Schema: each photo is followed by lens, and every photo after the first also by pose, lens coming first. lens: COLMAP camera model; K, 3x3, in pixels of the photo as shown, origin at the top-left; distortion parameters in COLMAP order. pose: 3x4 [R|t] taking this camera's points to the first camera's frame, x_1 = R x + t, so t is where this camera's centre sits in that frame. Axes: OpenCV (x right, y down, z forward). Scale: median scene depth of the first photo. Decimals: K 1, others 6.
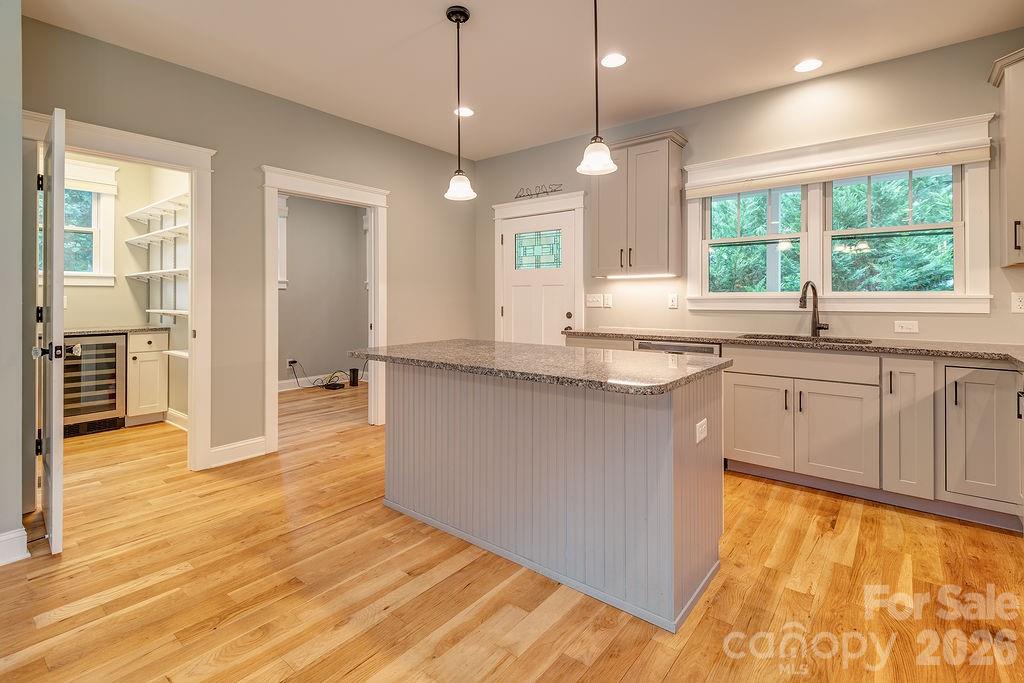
lens RADIAL K [[480.1, 0, 514.4], [0, 480.1, 294.8], [0, 0, 1]] dist [-0.001072, -0.000307]
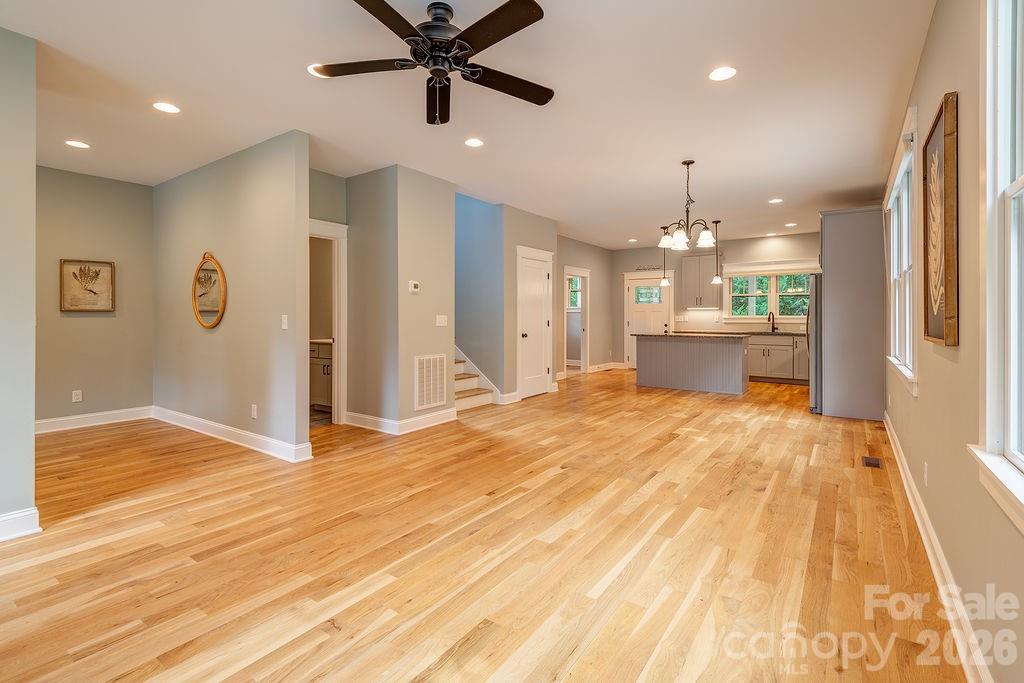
lens RADIAL K [[475.3, 0, 515.2], [0, 475.3, 310.8], [0, 0, 1]] dist [0.000869, -0.000347]
pose [[0.997969, 0.002615, 0.063641, -0.886124], [-0.002400, 0.999991, -0.003441, -0.019080], [-0.063649, 0.003281, 0.997967, -1.408521]]
